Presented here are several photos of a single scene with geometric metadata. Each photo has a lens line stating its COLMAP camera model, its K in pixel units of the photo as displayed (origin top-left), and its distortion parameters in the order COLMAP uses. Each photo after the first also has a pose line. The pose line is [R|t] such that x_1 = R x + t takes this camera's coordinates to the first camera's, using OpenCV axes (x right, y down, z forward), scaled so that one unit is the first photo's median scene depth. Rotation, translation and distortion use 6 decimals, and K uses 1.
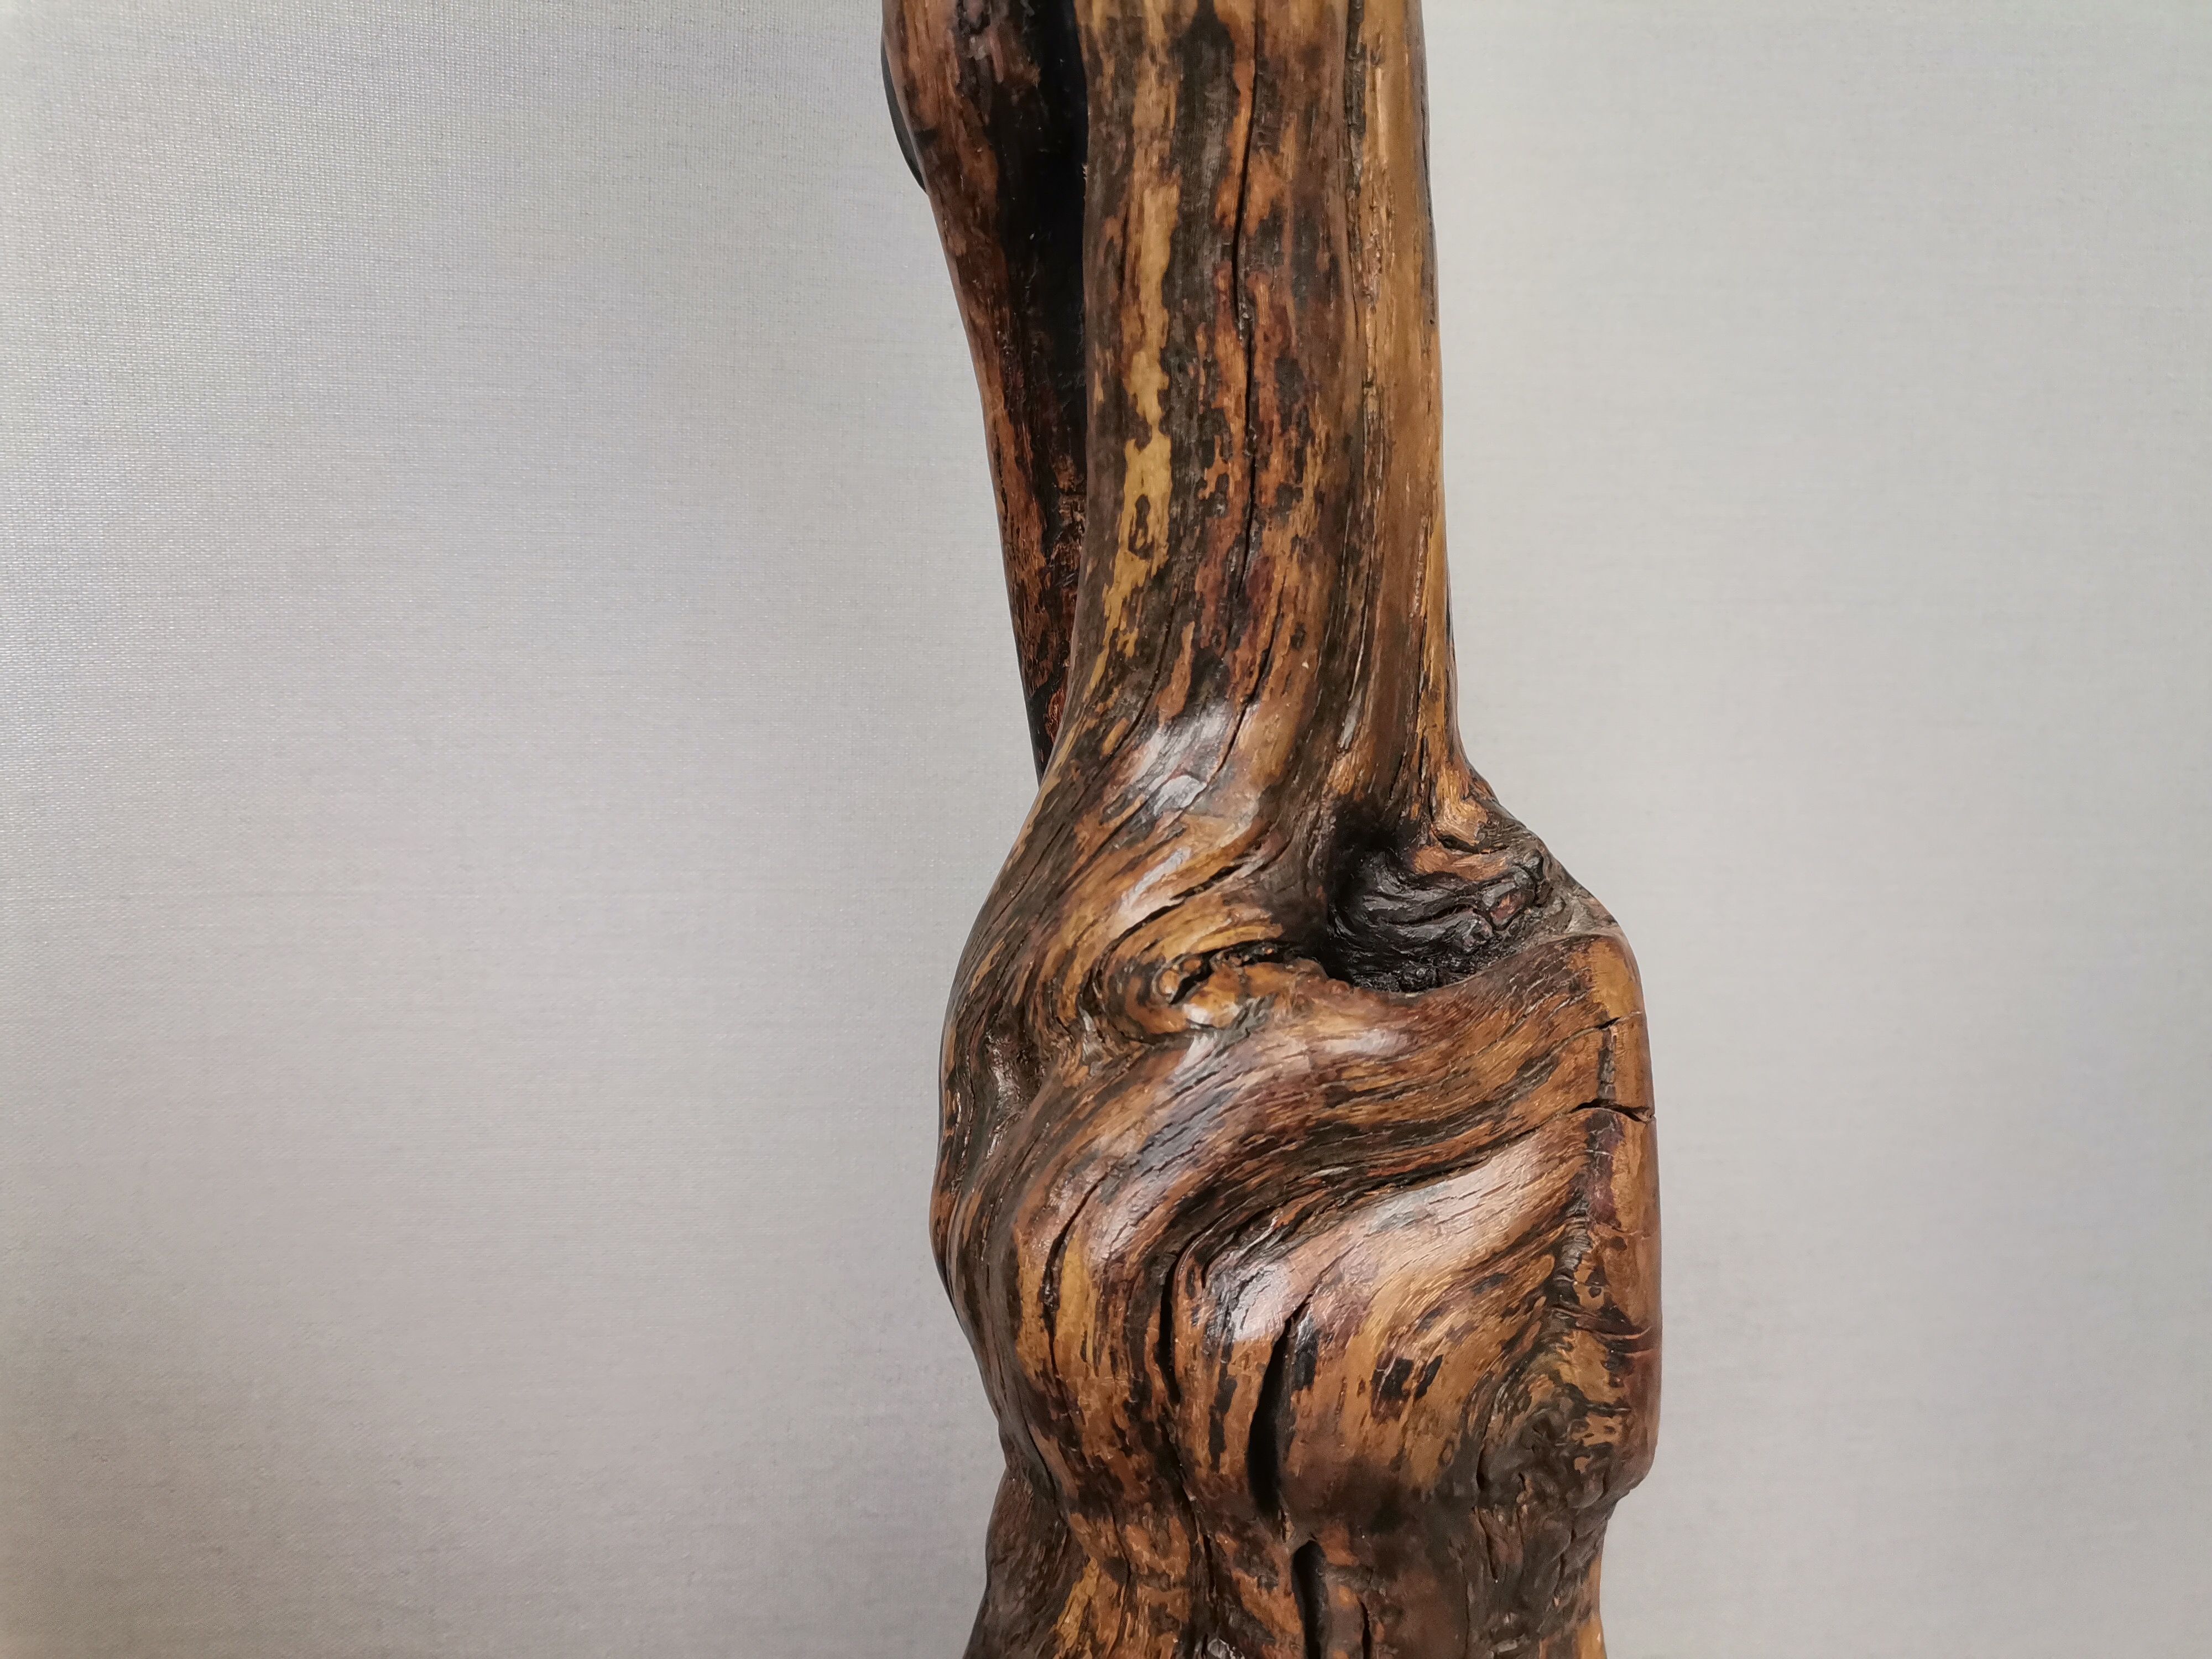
lens RADIAL K [[1692.6, 0, 1106.0], [0, 1692.6, 829.5], [0, 0, 1]] dist [0.002764, -0.003586]
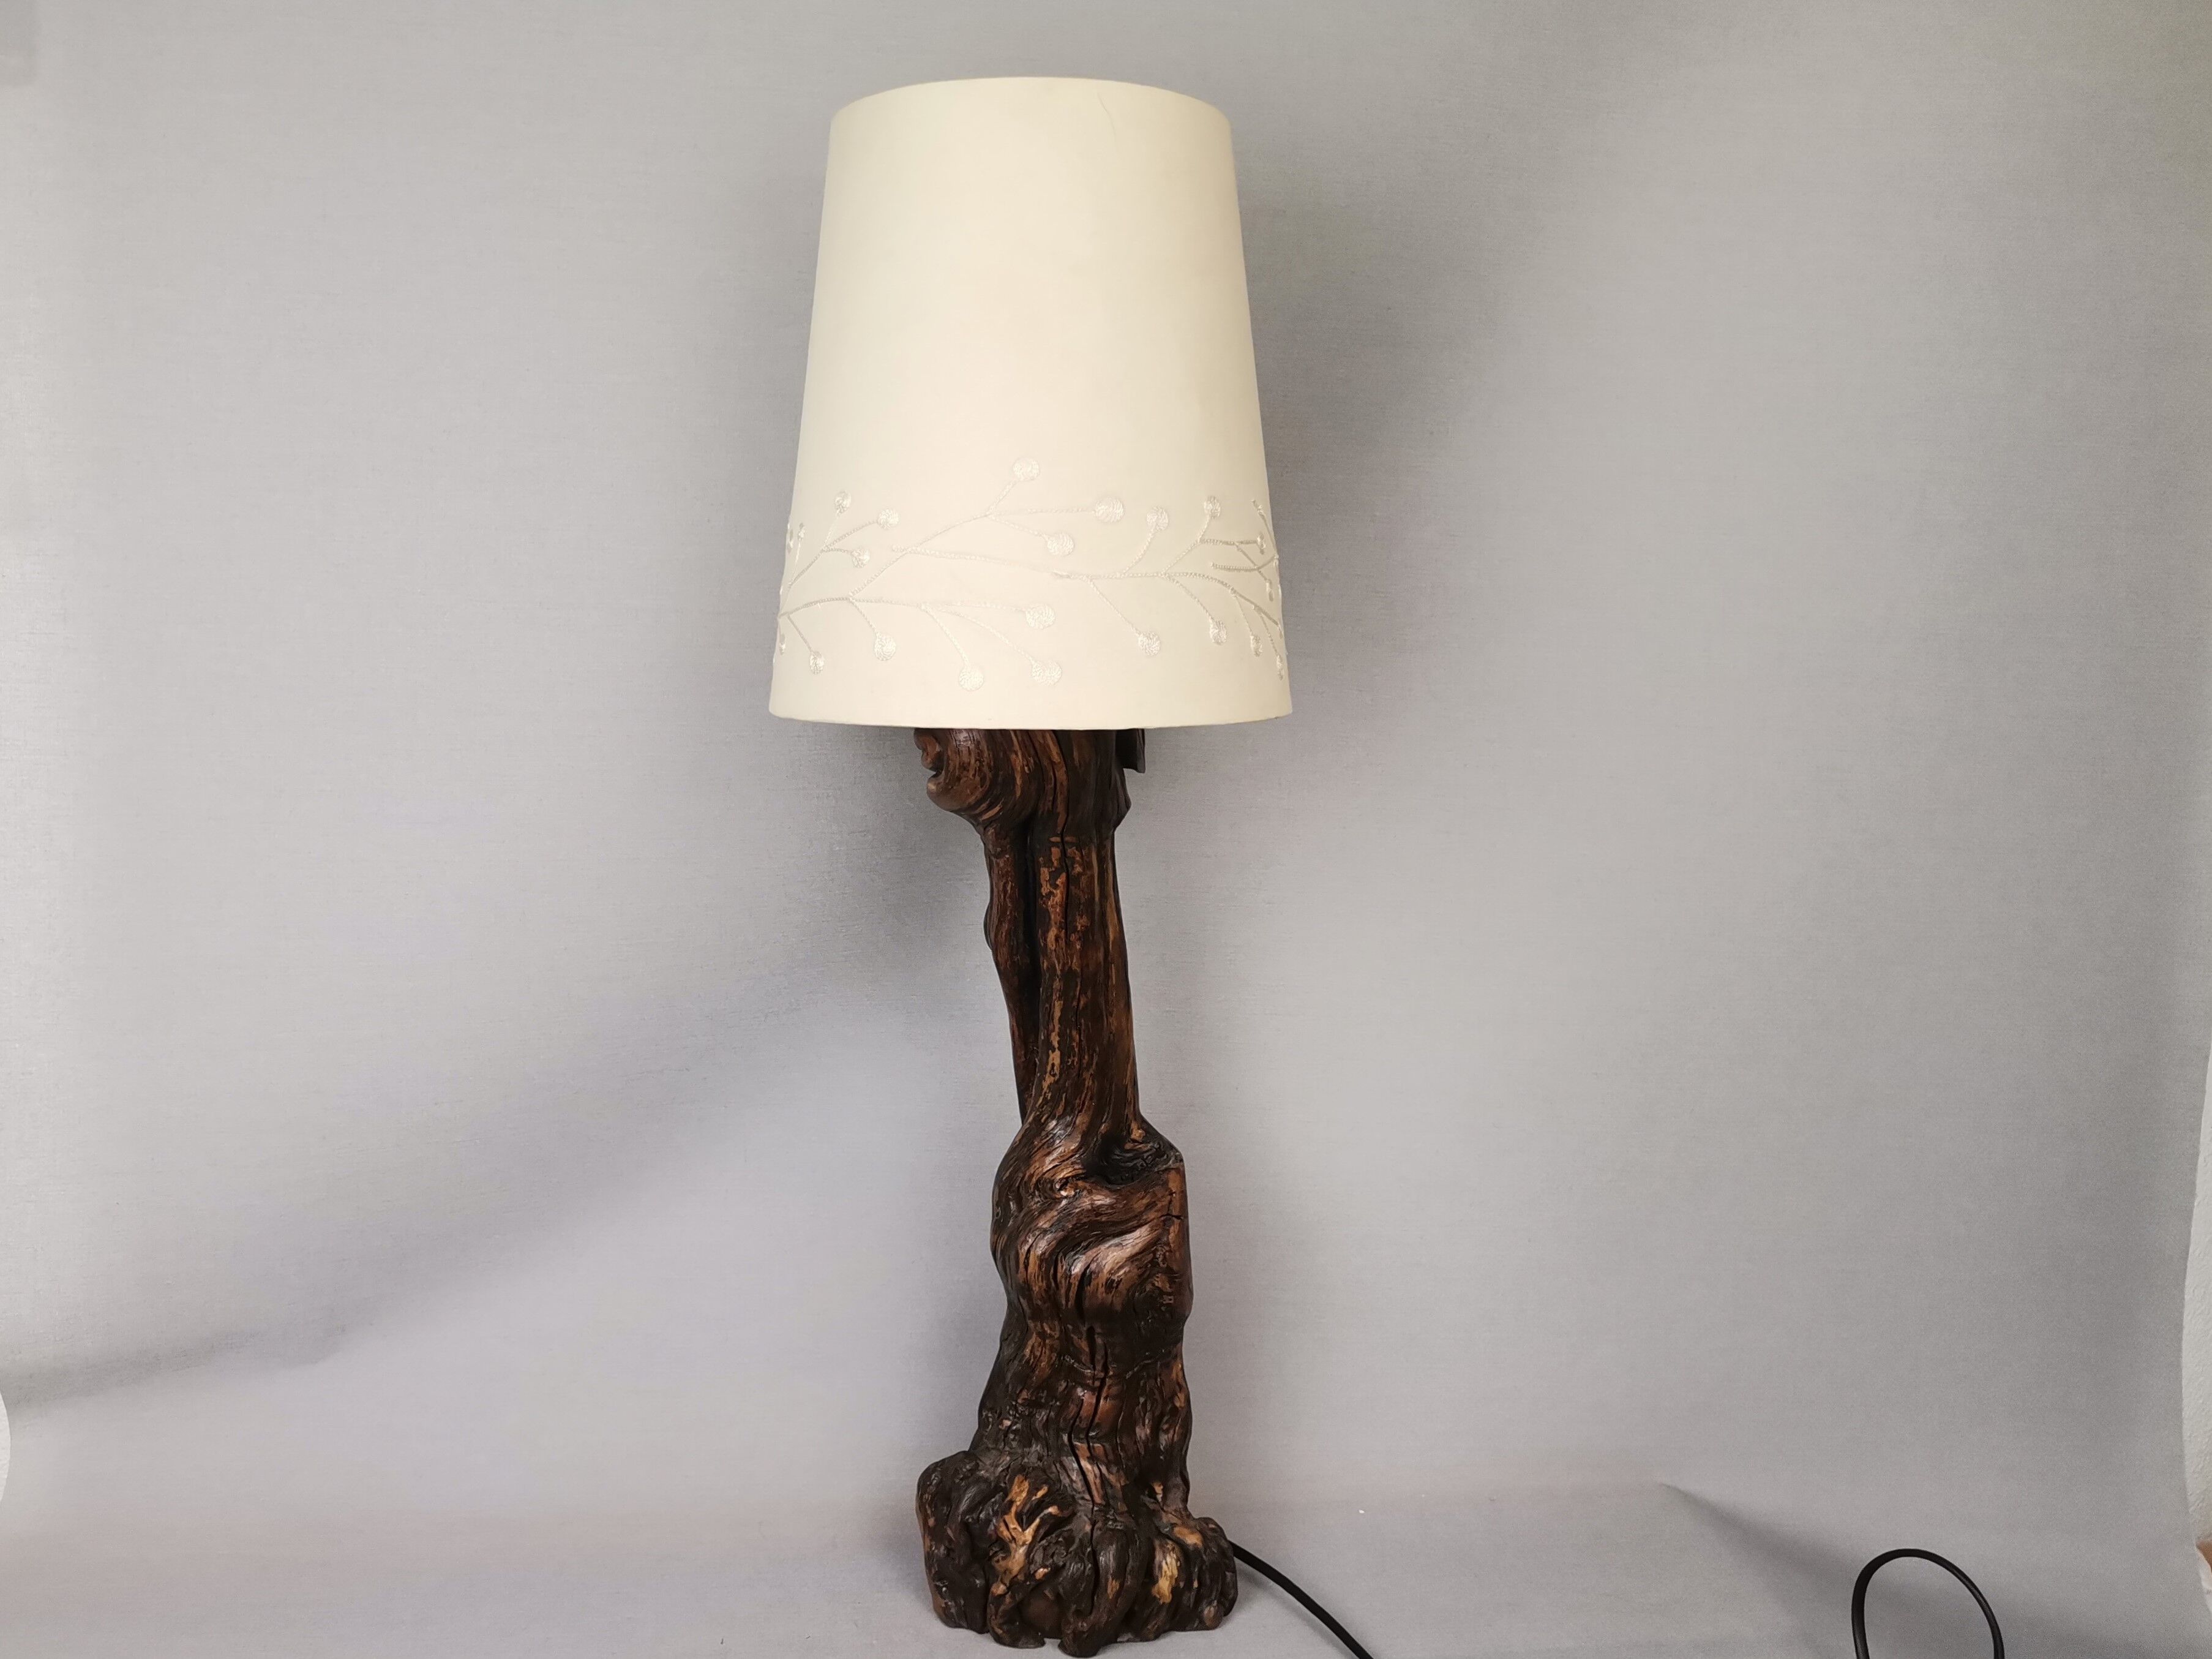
lens RADIAL K [[1859.4, 0, 1016.5], [0, 1859.4, 776.7], [0, 0, 1]] dist [0.006195, 0.001451]
pose [[0.999718, 0.018332, 0.015088, -0.140536], [-0.018446, 0.999802, 0.007452, -0.885756], [-0.014948, -0.007728, 0.999858, -3.317224]]
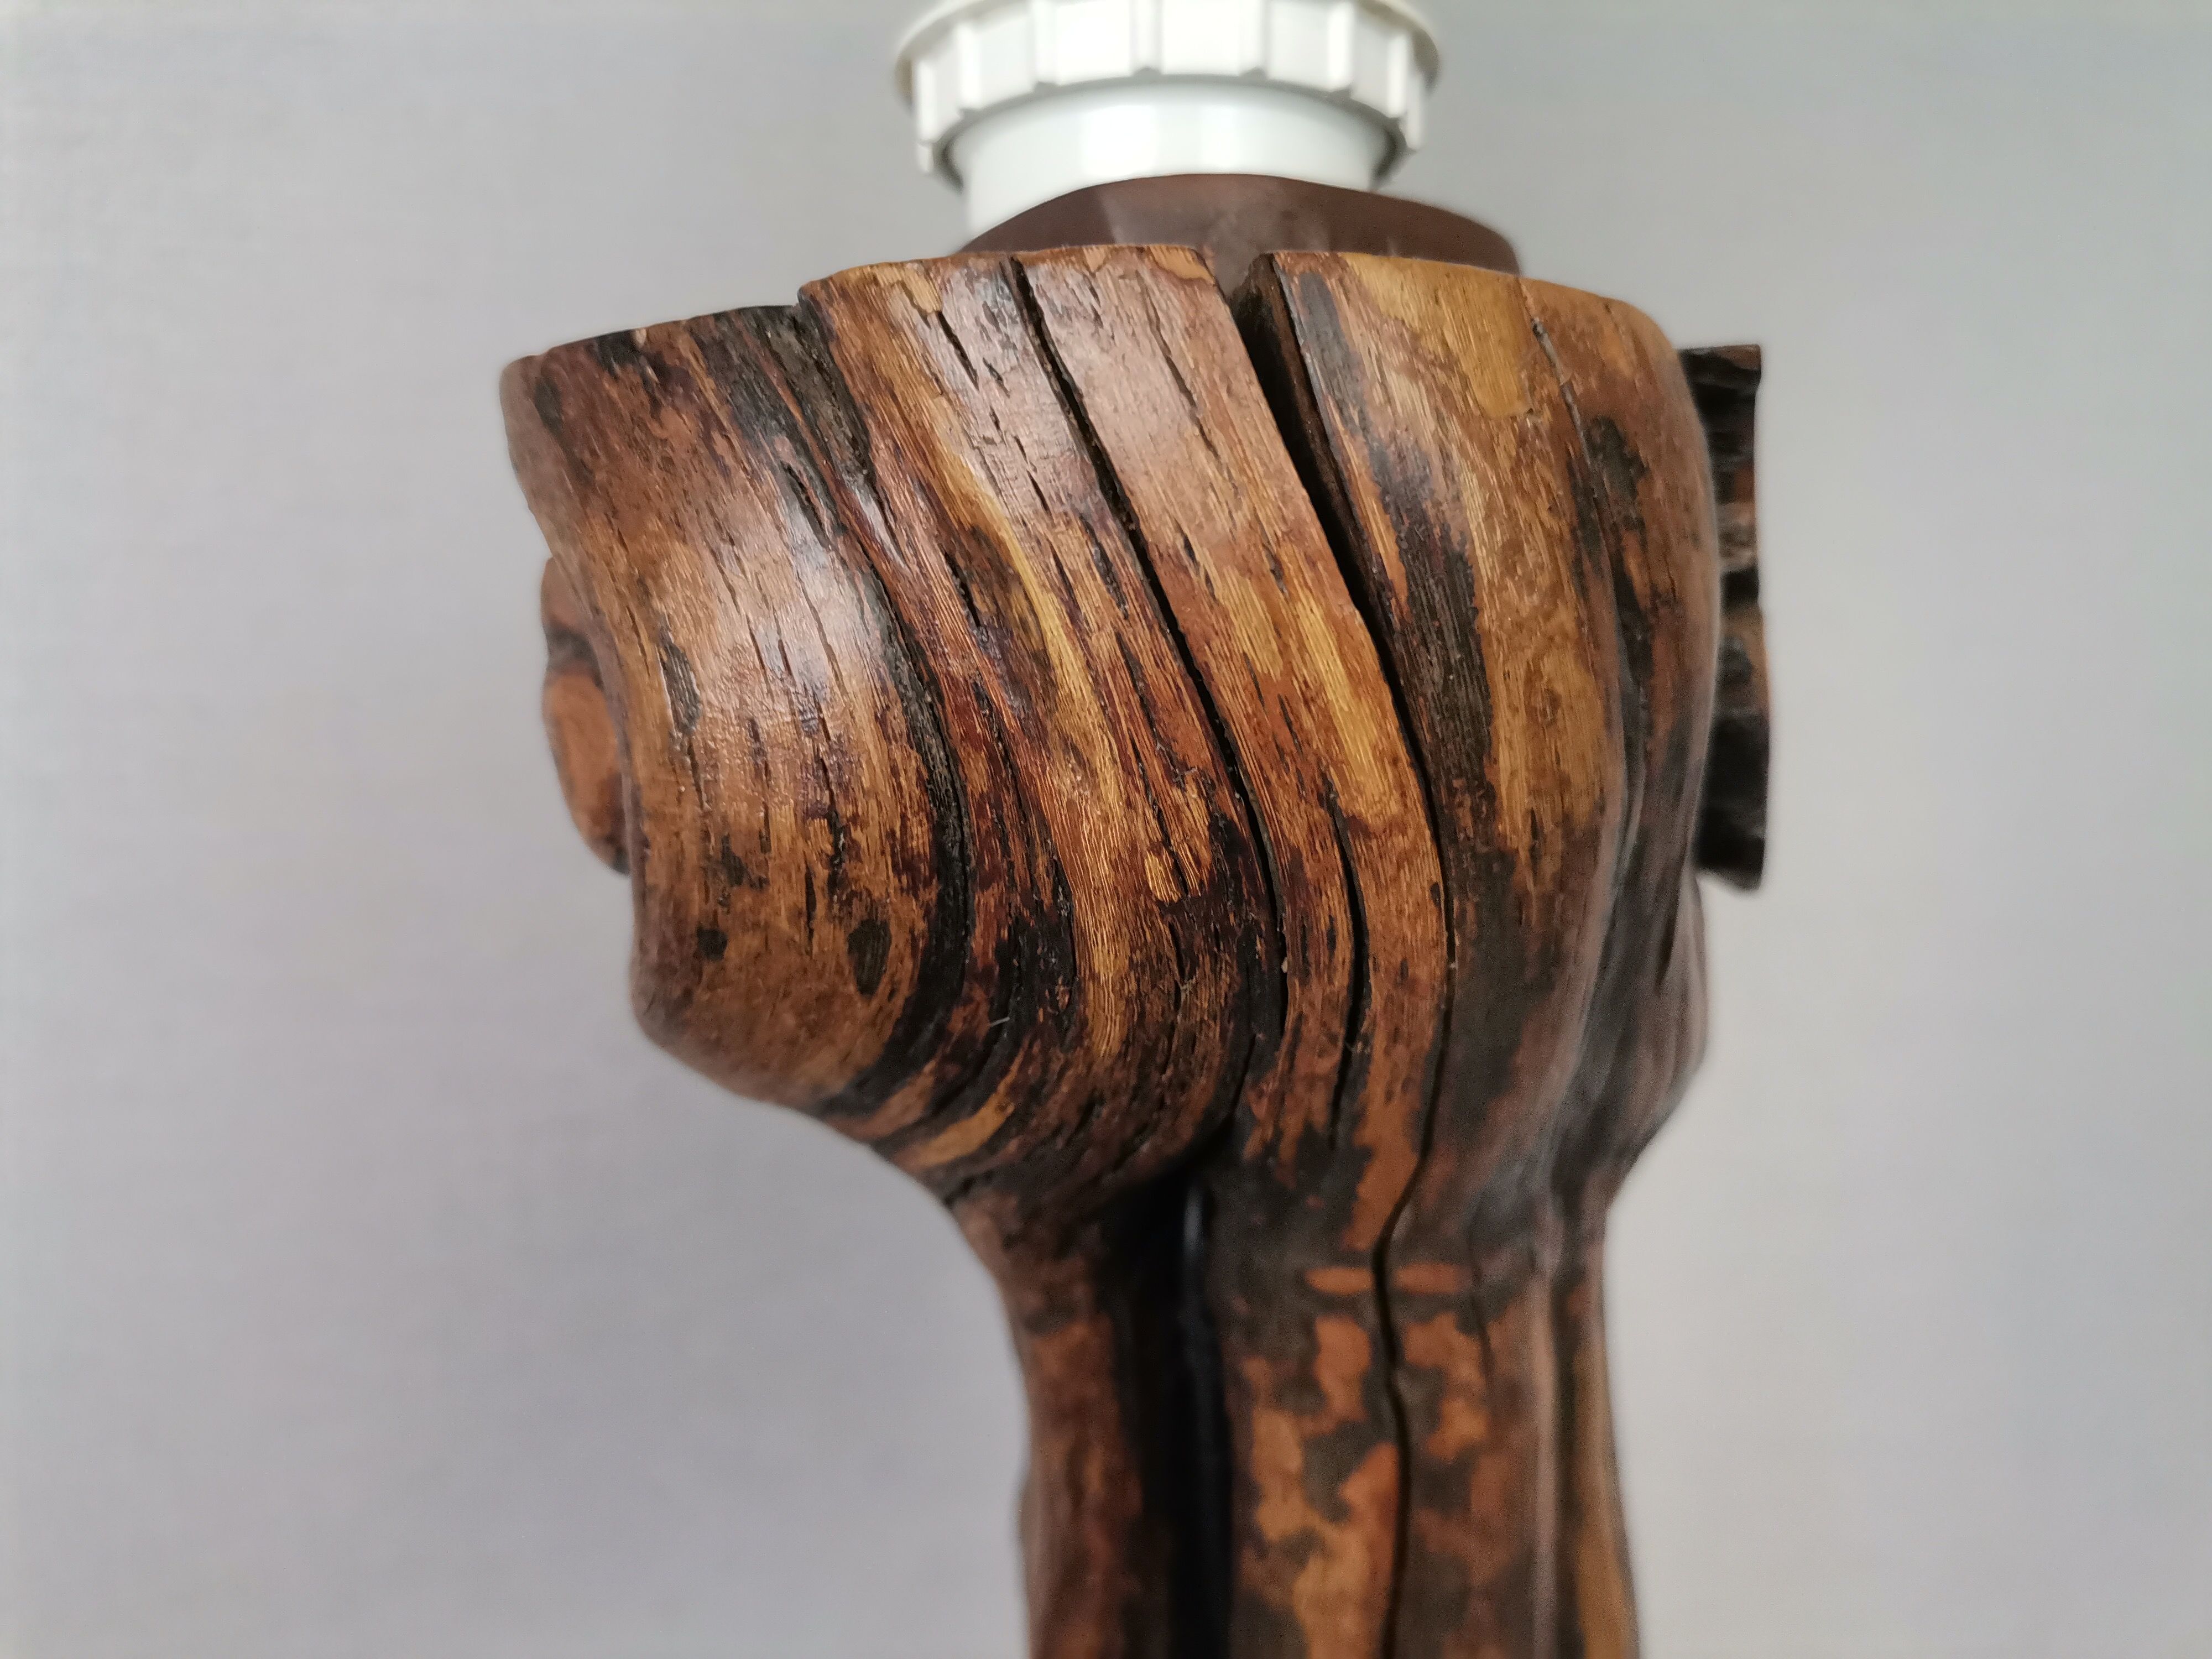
lens RADIAL K [[1692.6, 0, 1106.0], [0, 1692.6, 829.5], [0, 0, 1]] dist [0.002764, -0.003586]
pose [[0.999003, 0.008085, -0.043900, -0.053668], [-0.009726, 0.999256, -0.037312, -0.866614], [0.043566, 0.037702, 0.998339, 0.103111]]
